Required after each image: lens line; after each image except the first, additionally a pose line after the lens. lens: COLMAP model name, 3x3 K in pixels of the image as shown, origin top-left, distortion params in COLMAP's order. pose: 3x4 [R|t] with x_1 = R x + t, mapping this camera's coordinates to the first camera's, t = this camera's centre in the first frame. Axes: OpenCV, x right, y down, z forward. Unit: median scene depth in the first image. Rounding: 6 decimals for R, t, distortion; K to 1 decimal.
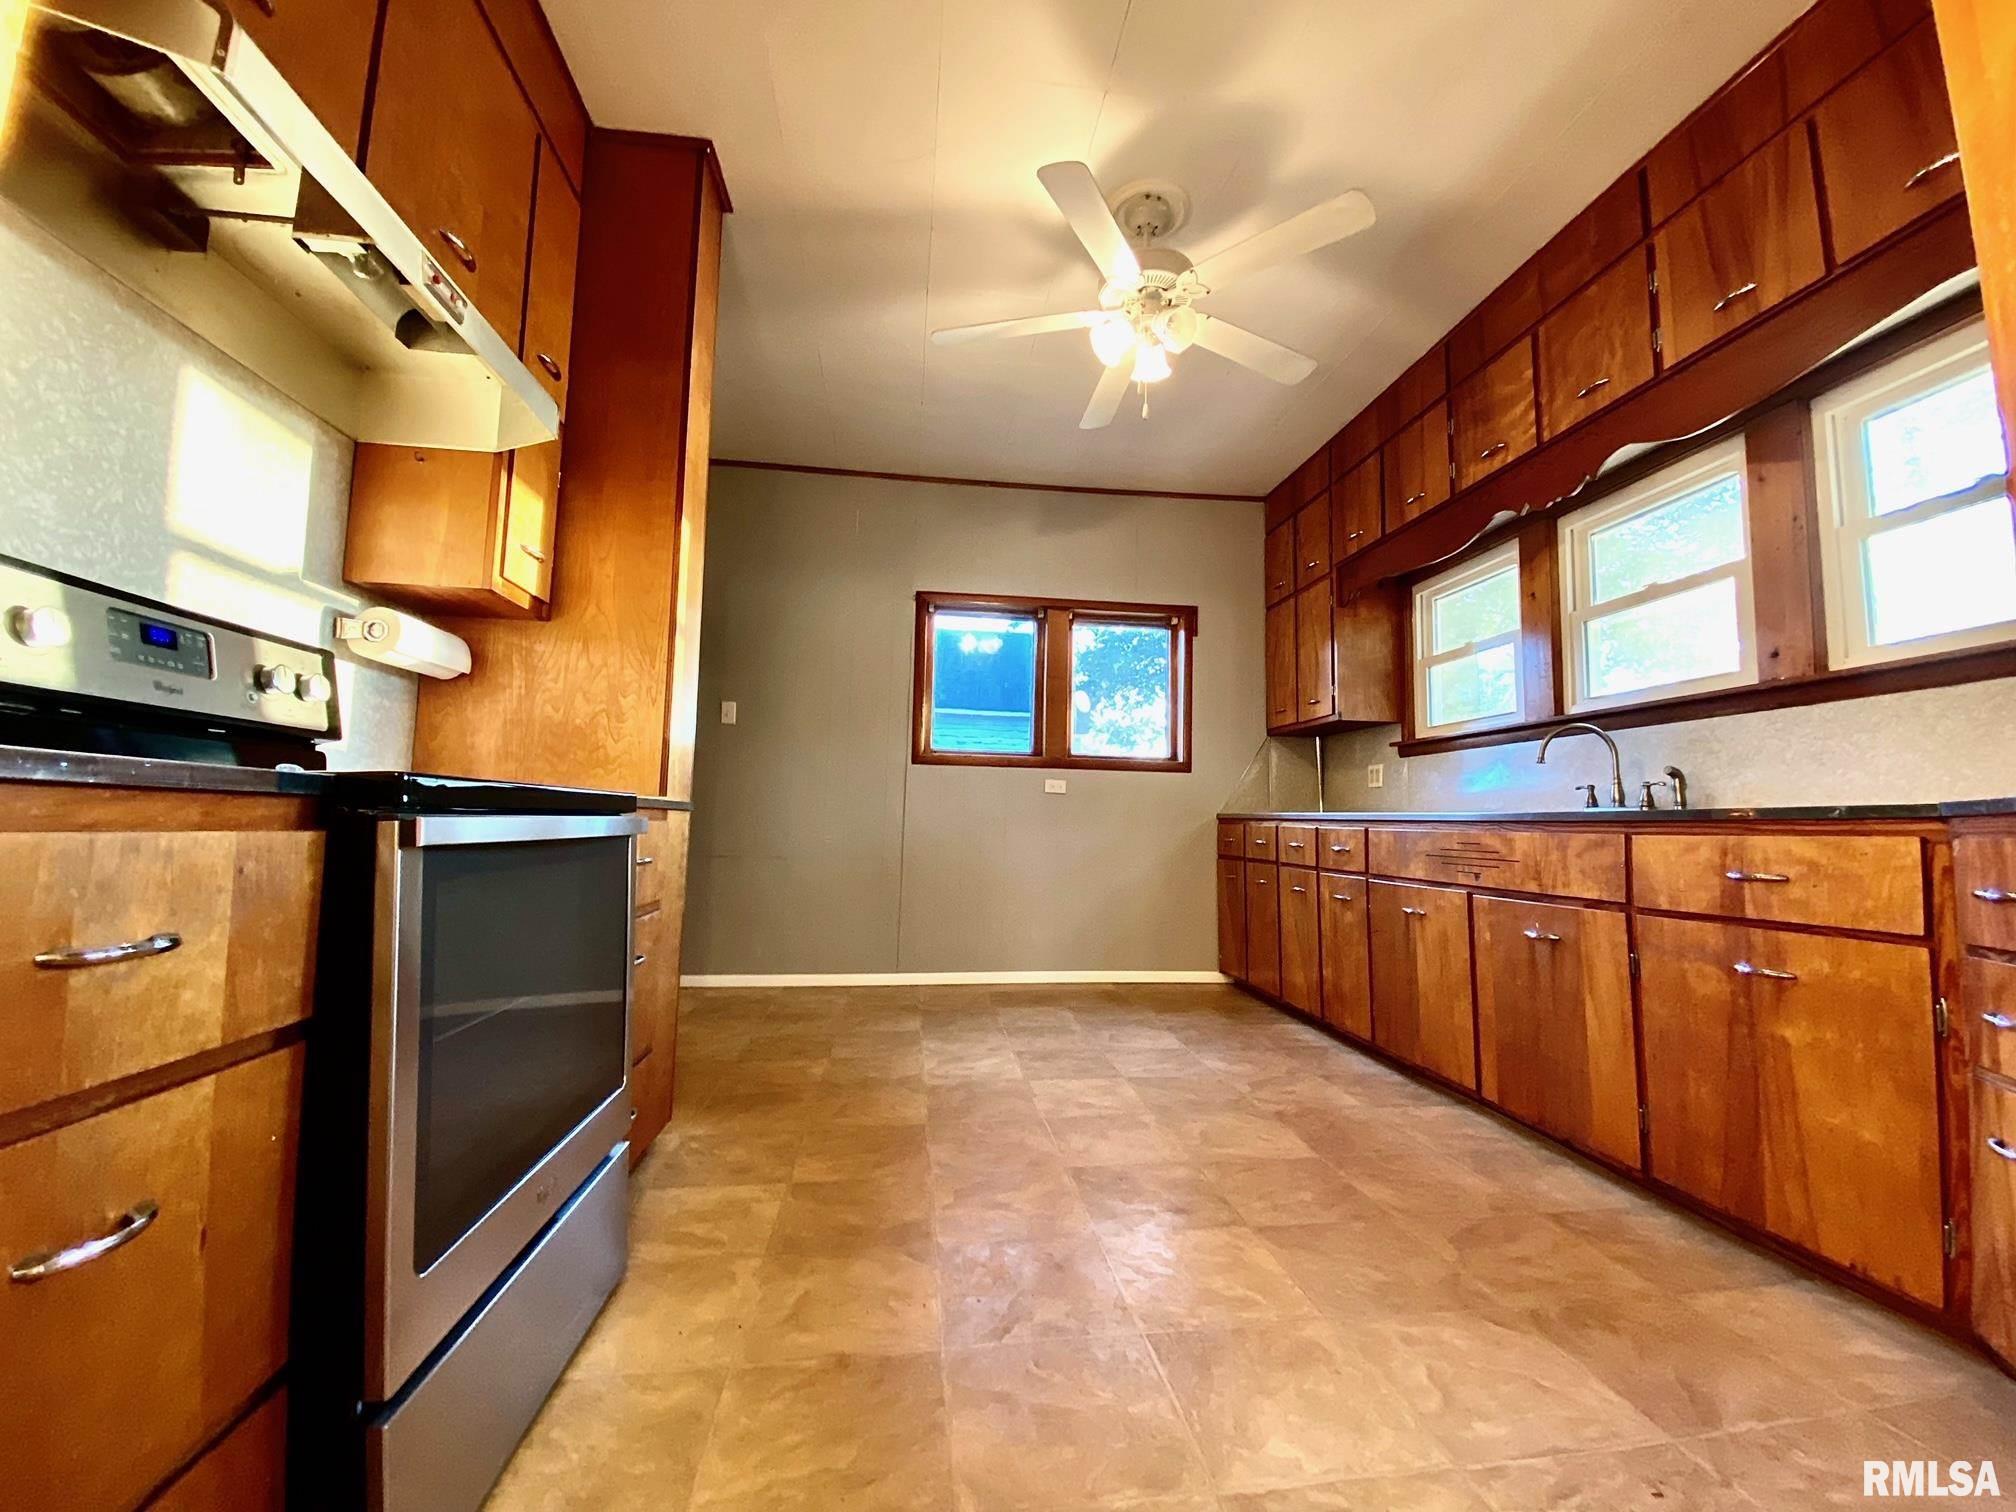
lens RADIAL K [[820.2, 0, 1000.1], [0, 820.2, 751.9], [0, 0, 1]] dist [0.002463, -0.000002]
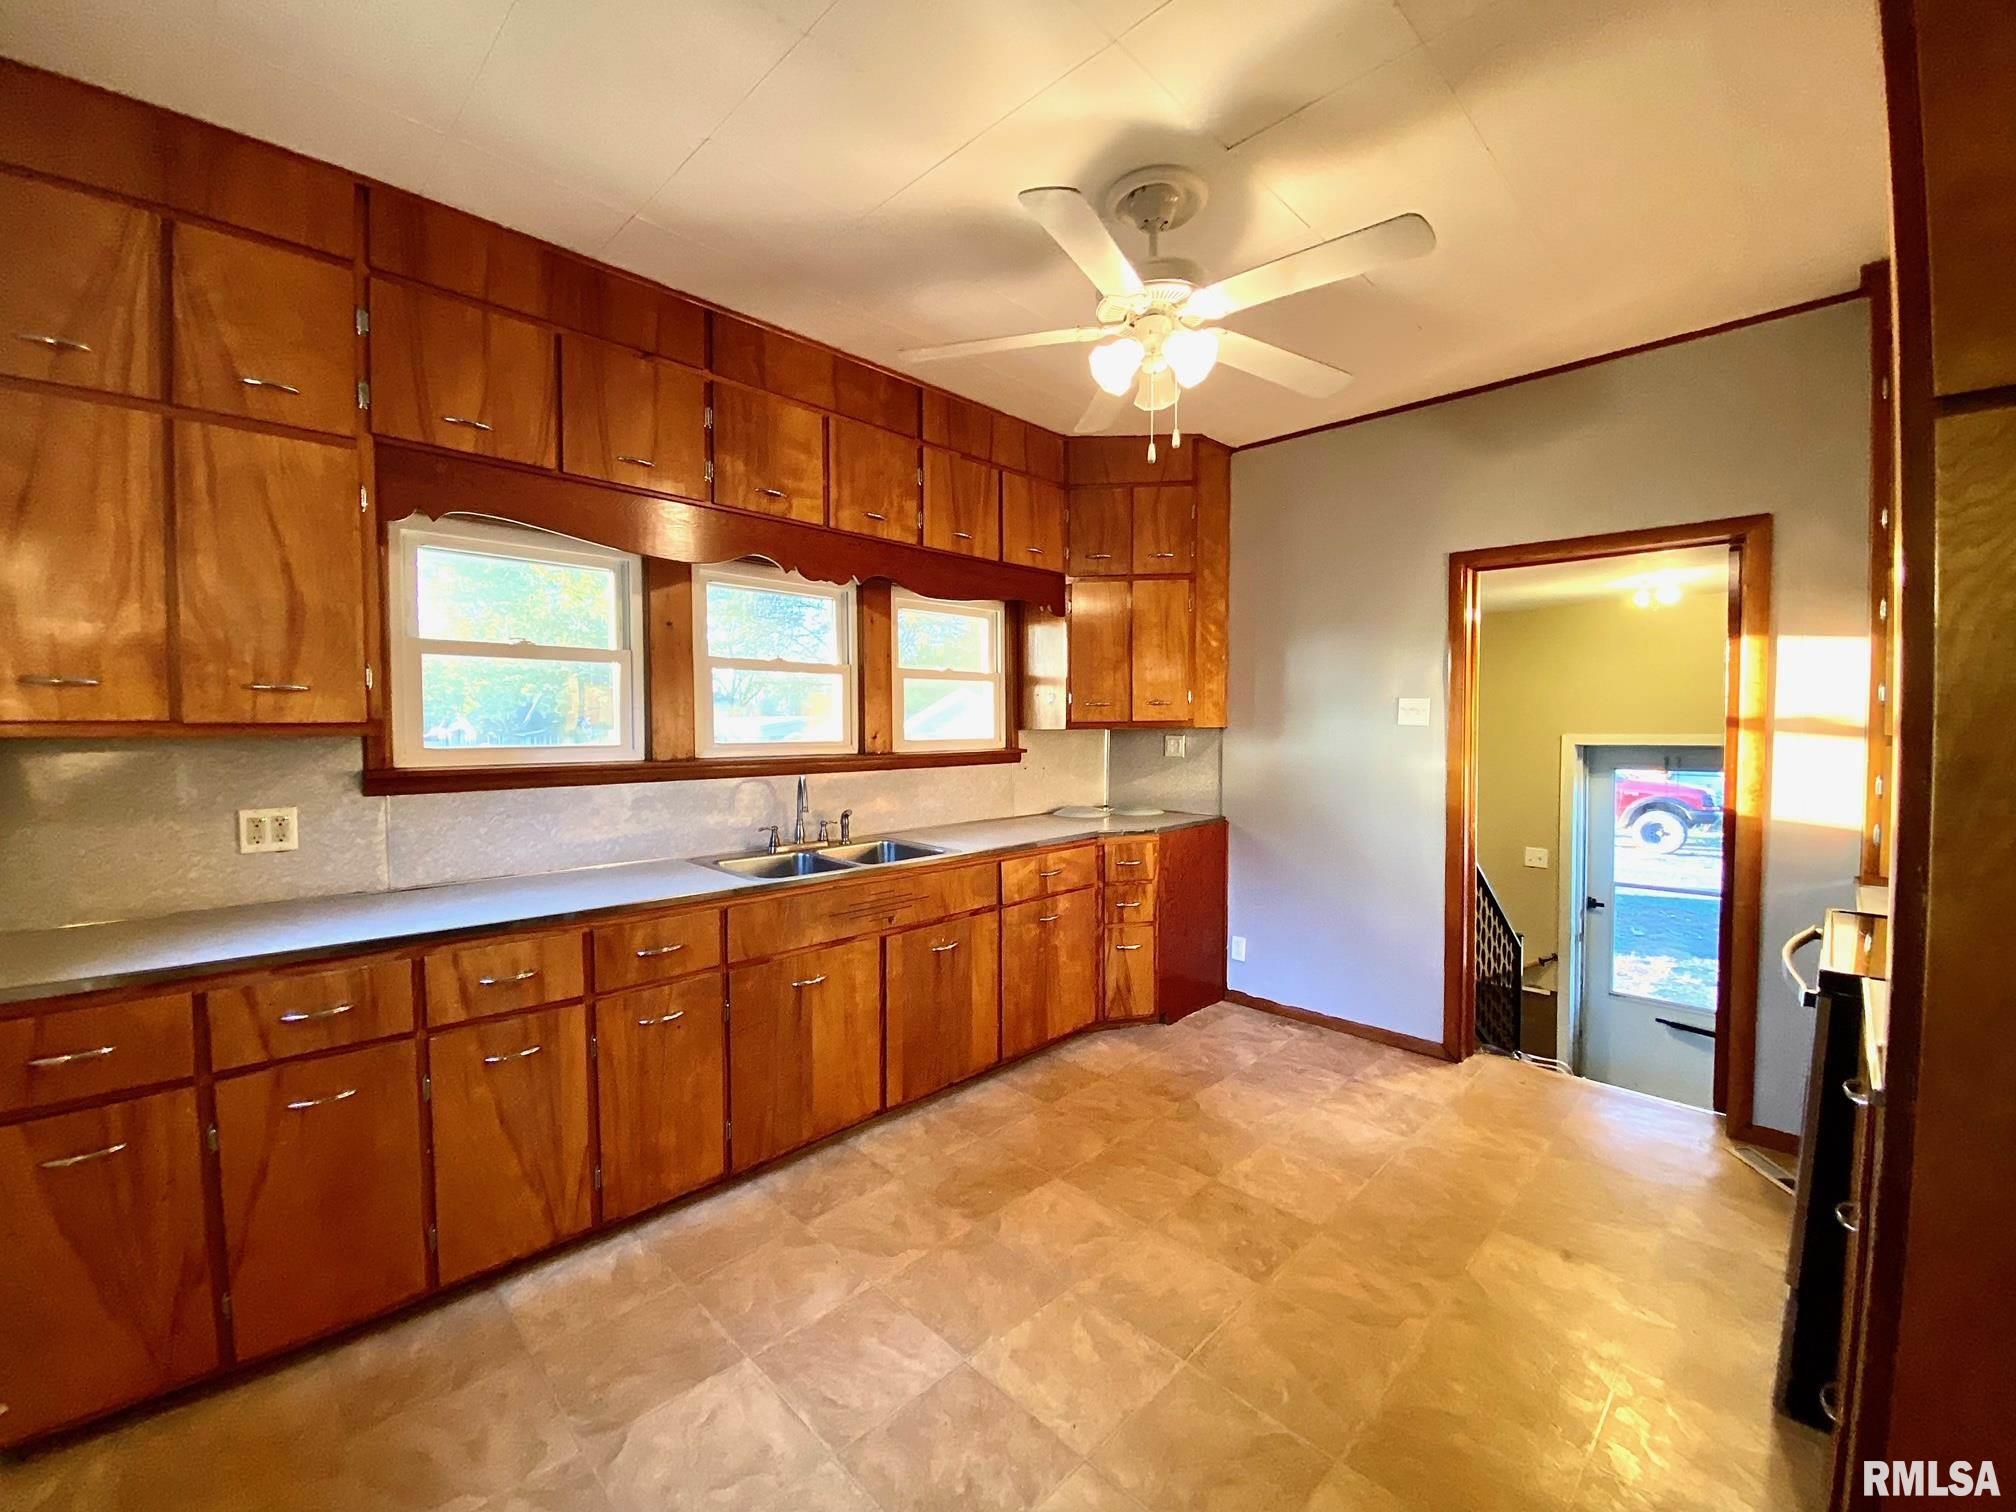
lens RADIAL K [[820.2, 0, 1000.1], [0, 820.2, 751.9], [0, 0, 1]] dist [0.002463, -0.000002]
pose [[-0.617753, -0.044035, 0.785138, -0.420178], [-0.078401, 0.996905, -0.005775, -0.093834], [-0.782454, -0.065123, -0.619294, 1.685585]]
